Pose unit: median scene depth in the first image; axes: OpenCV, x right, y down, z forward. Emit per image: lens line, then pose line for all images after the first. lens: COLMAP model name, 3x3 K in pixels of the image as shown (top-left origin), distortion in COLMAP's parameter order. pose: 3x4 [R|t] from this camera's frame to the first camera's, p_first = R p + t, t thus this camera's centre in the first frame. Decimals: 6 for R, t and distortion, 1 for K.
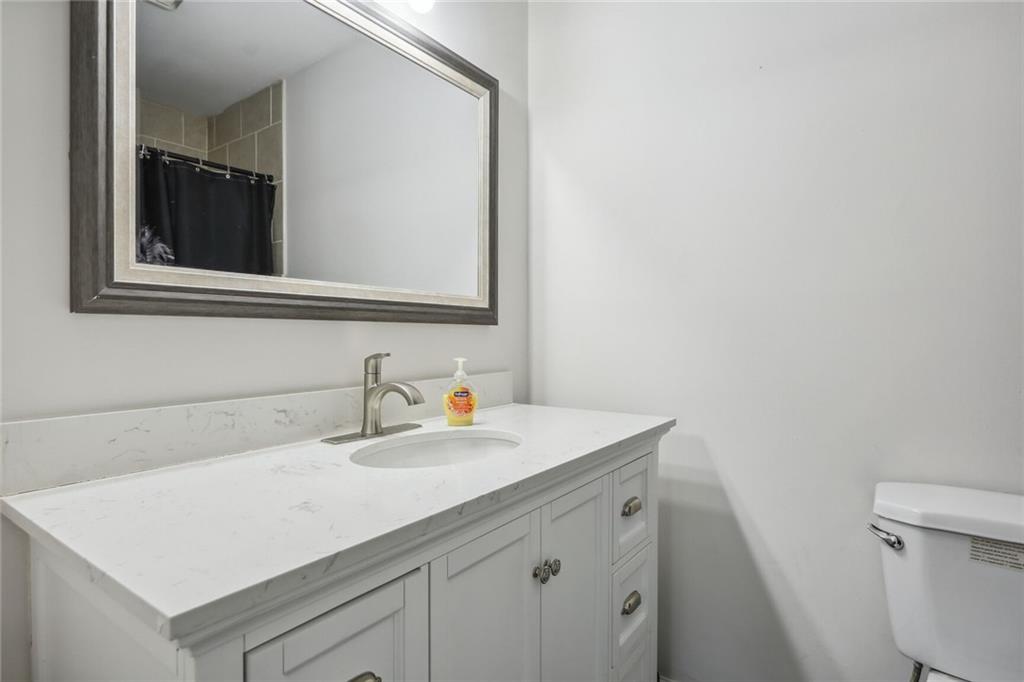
lens RADIAL K [[531.3, 0, 511.5], [0, 531.3, 340.9], [0, 0, 1]] dist [-0.025503, -0.000073]
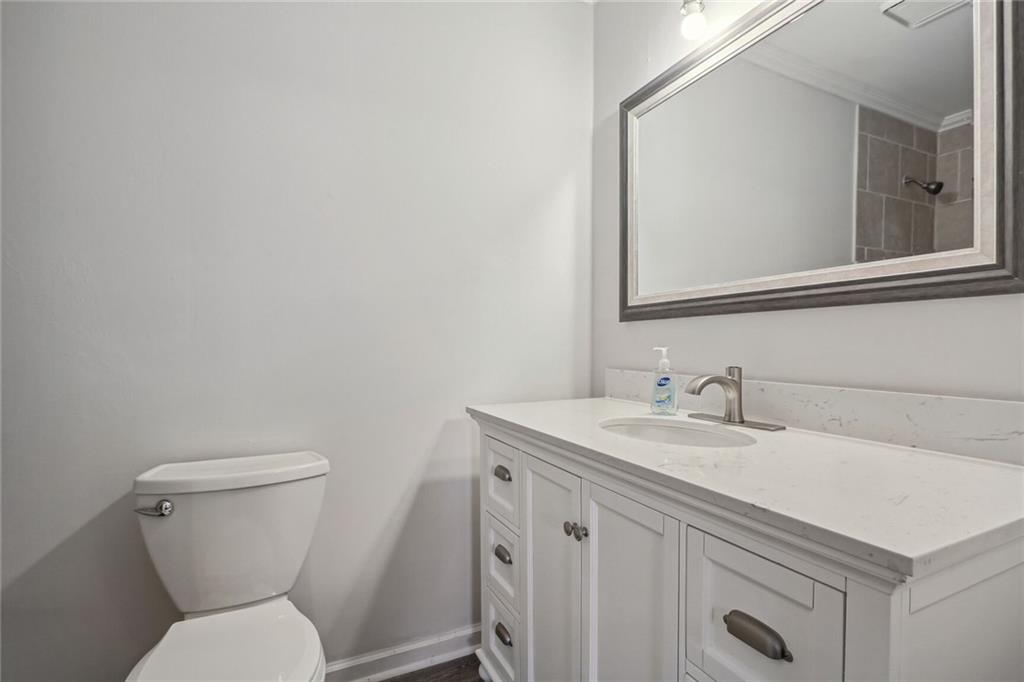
lens RADIAL K [[498.0, 0, 513.7], [0, 498.0, 343.8], [0, 0, 1]] dist [-0.020445, 0.000266]
pose [[-0.477179, 0.006066, -0.878785, 0.924182], [0.000866, 0.999979, 0.006433, 0.019007], [0.878806, 0.002309, -0.477174, 1.209978]]
